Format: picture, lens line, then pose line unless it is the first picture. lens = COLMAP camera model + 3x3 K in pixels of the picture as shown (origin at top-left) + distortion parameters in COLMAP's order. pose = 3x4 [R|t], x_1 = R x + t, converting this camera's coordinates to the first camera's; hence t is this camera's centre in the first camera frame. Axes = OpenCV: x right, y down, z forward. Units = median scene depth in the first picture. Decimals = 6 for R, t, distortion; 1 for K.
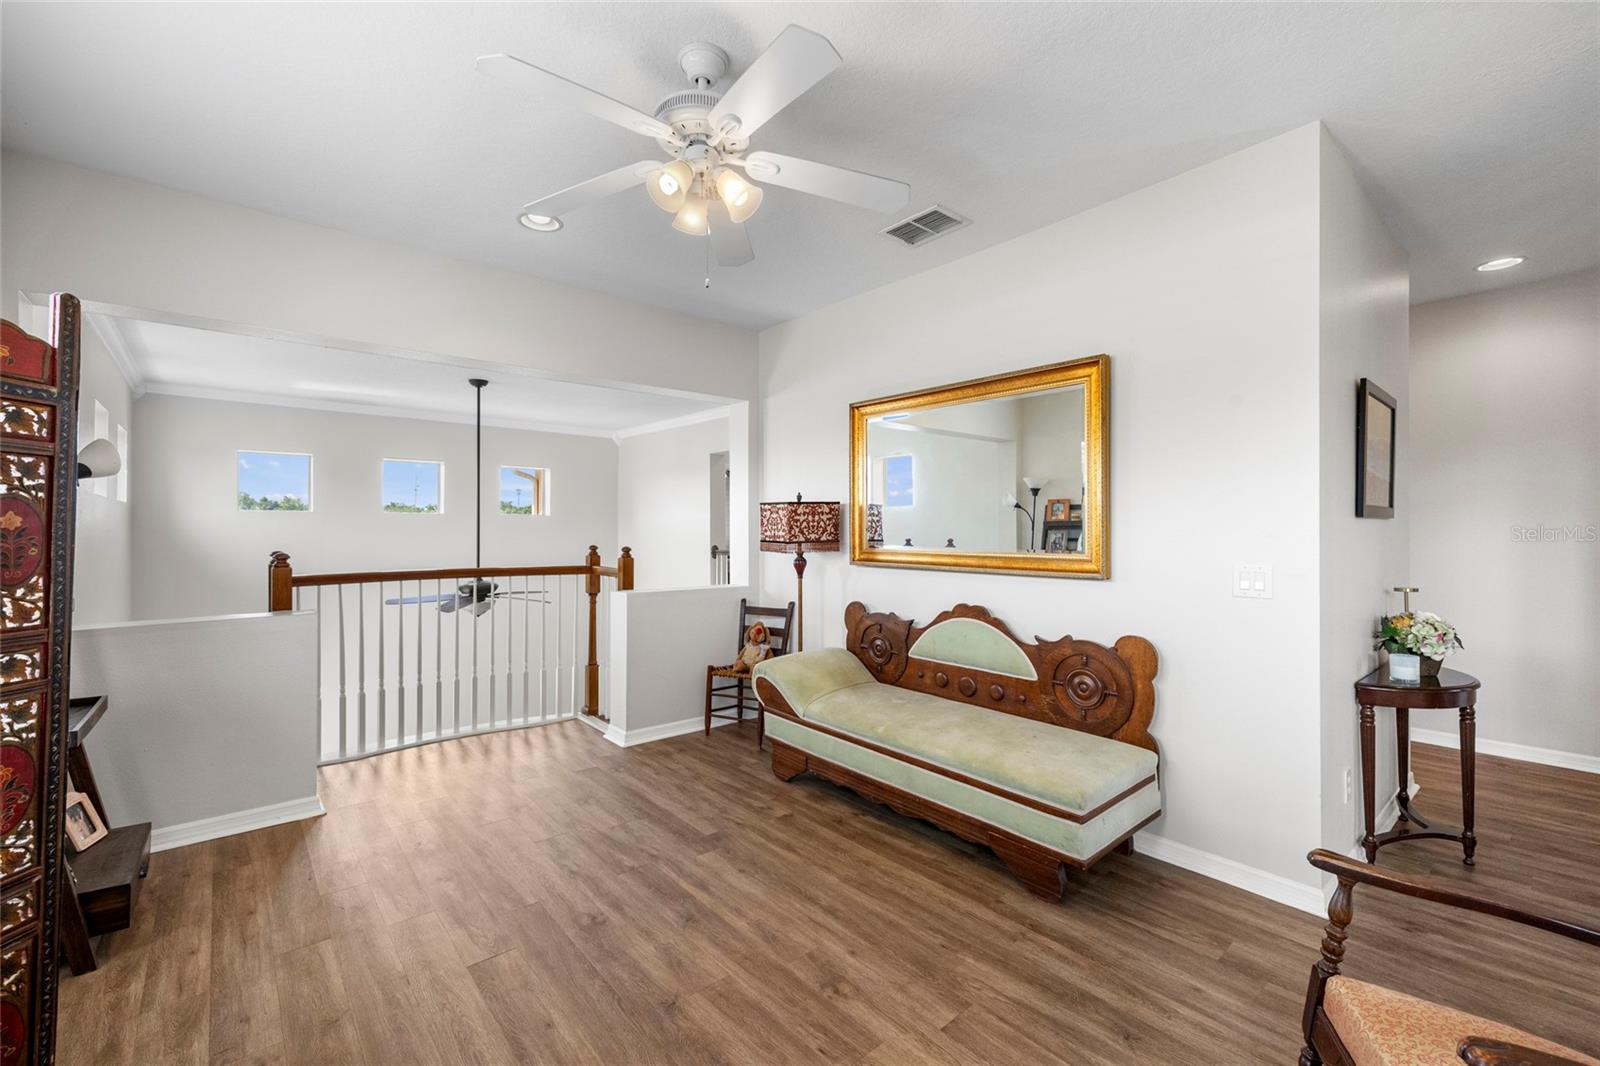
lens RADIAL K [[672.5, 0, 801.9], [0, 672.5, 524.4], [0, 0, 1]] dist [-0.000102, 0.000080]
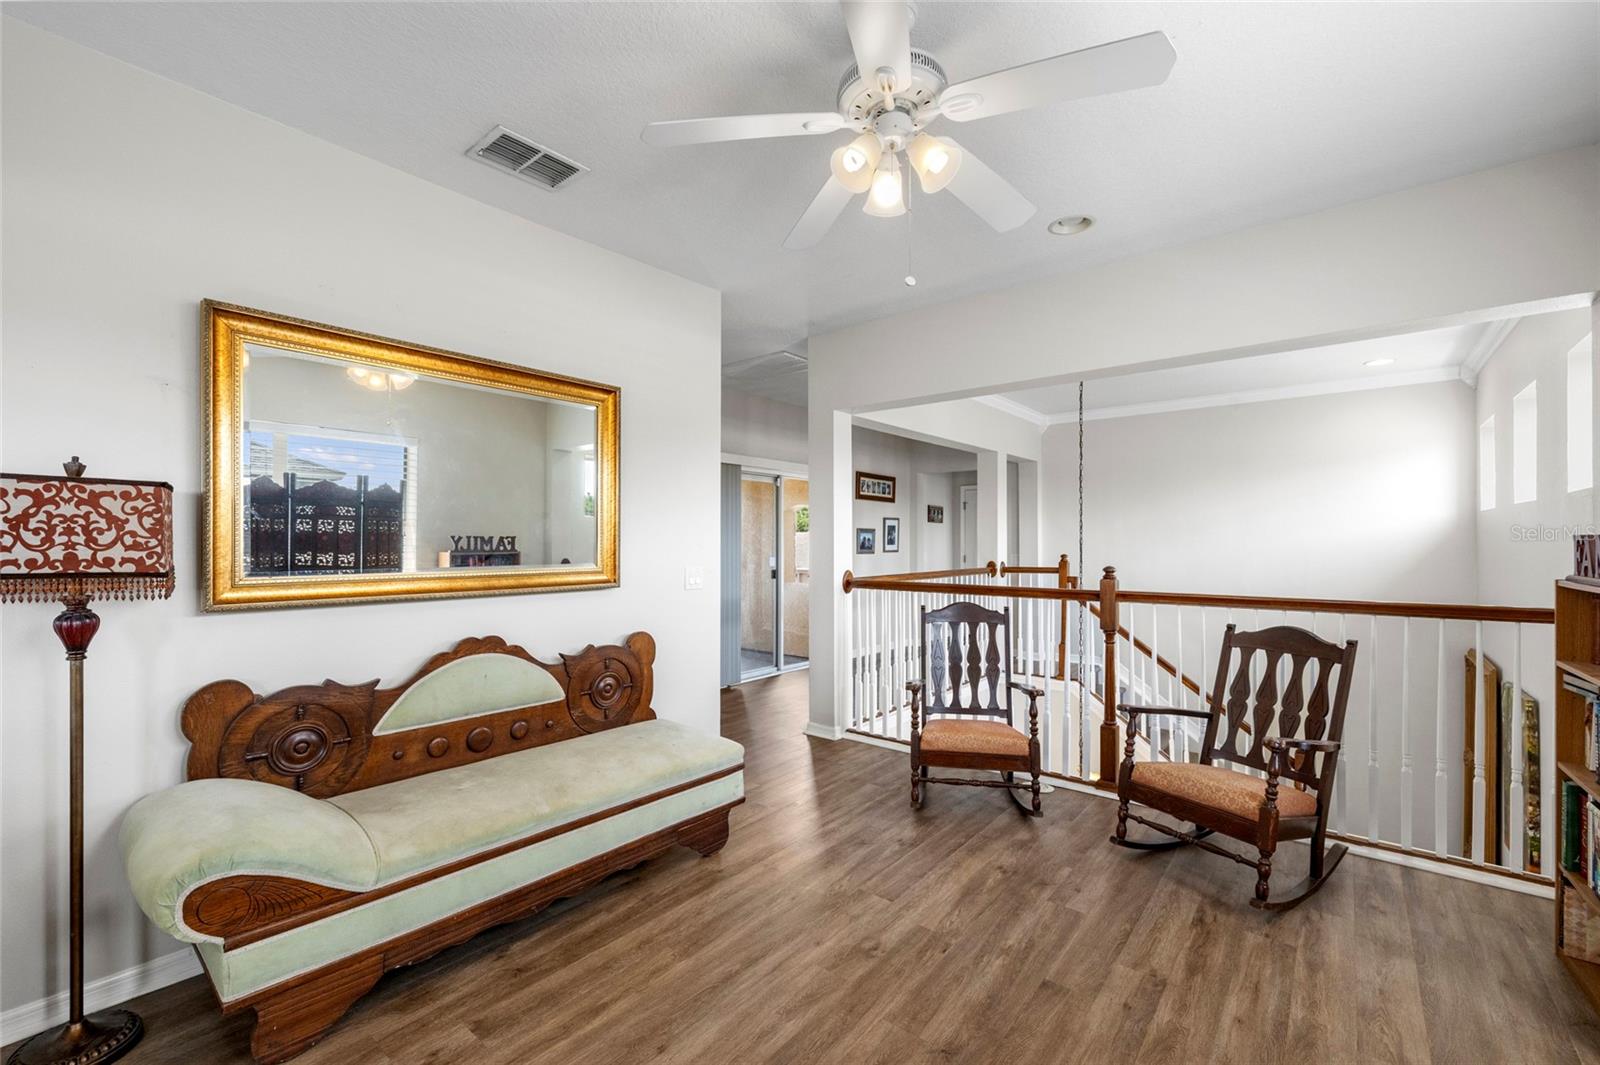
lens RADIAL K [[663.0, 0, 800.0], [0, 663.0, 538.8], [0, 0, 1]] dist [-0.002984, -0.000247]
pose [[-0.166492, 0.003987, 0.986035, -0.639408], [-0.006943, 0.999962, -0.005216, 0.004021], [-0.986018, -0.007714, -0.166458, 0.812247]]
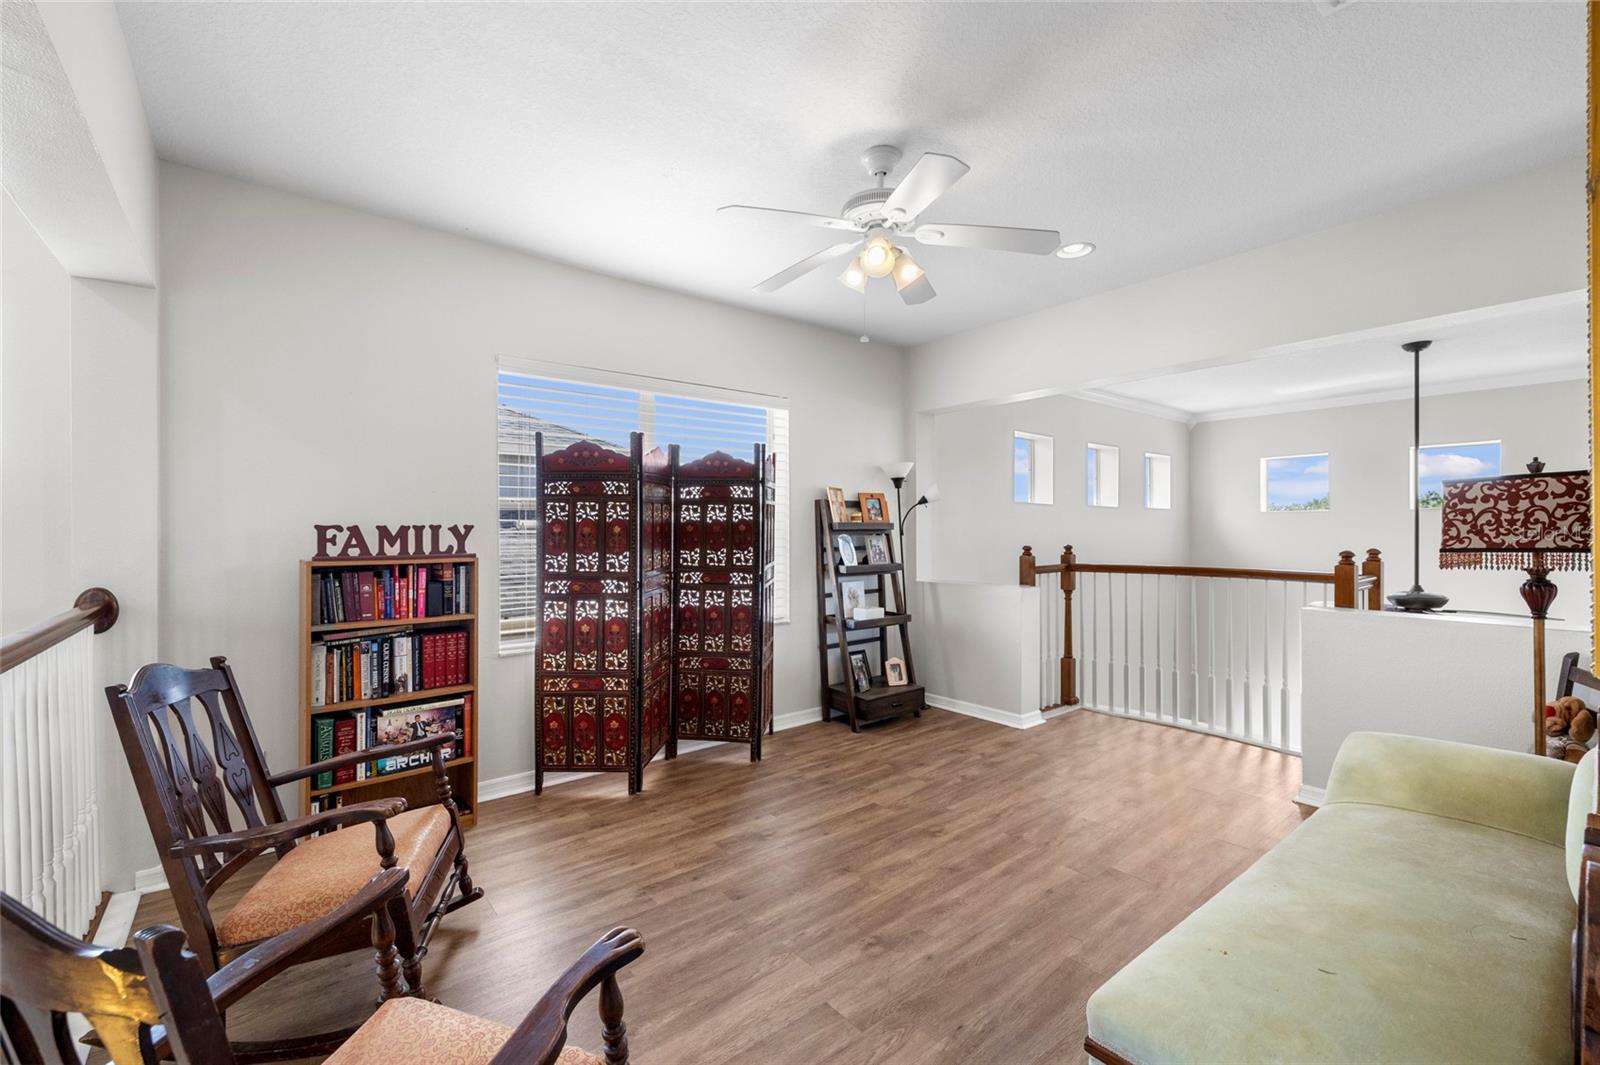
lens RADIAL K [[677.9, 0, 794.5], [0, 677.9, 528.7], [0, 0, 1]] dist [-0.000060, 0.000052]
pose [[-0.044731, -0.003070, -0.998994, 0.728725], [0.011653, 0.999926, -0.003595, 0.005338], [0.998931, -0.011803, -0.044692, 0.575133]]
